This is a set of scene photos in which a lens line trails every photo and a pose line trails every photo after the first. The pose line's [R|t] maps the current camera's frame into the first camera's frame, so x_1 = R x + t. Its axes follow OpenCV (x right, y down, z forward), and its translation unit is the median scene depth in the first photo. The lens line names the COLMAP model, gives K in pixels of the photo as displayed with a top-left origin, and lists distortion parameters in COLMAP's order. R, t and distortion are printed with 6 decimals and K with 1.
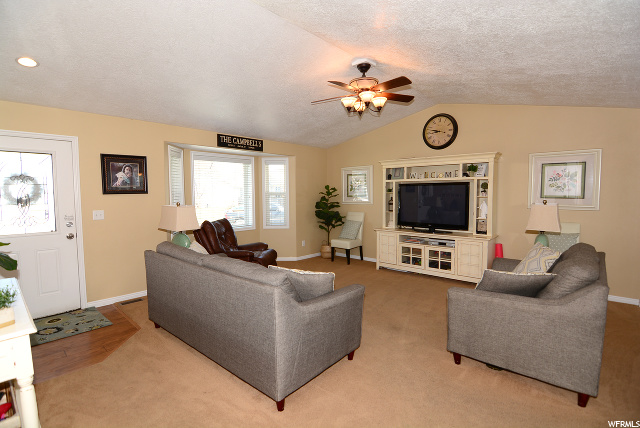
lens RADIAL K [[317.4, 0, 320.0], [0, 317.4, 214.0], [0, 0, 1]] dist [0.000827, -0.000097]
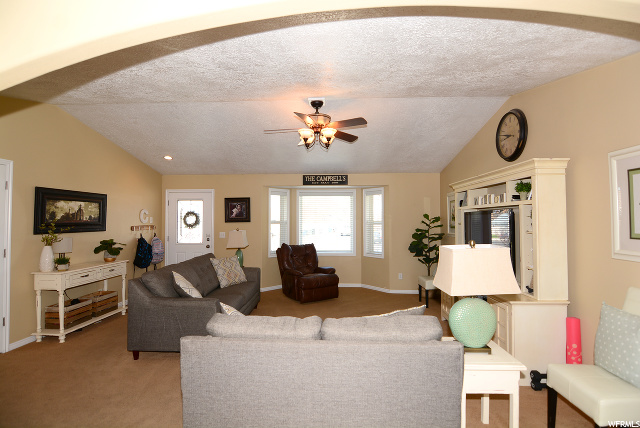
lens RADIAL K [[317.4, 0, 320.0], [0, 317.4, 214.0], [0, 0, 1]] dist [0.000827, -0.000097]
pose [[0.628894, -0.012649, -0.777388, 0.683387], [-0.056530, 0.996477, -0.061945, -0.024691], [0.775433, 0.082903, 0.625963, 0.272159]]
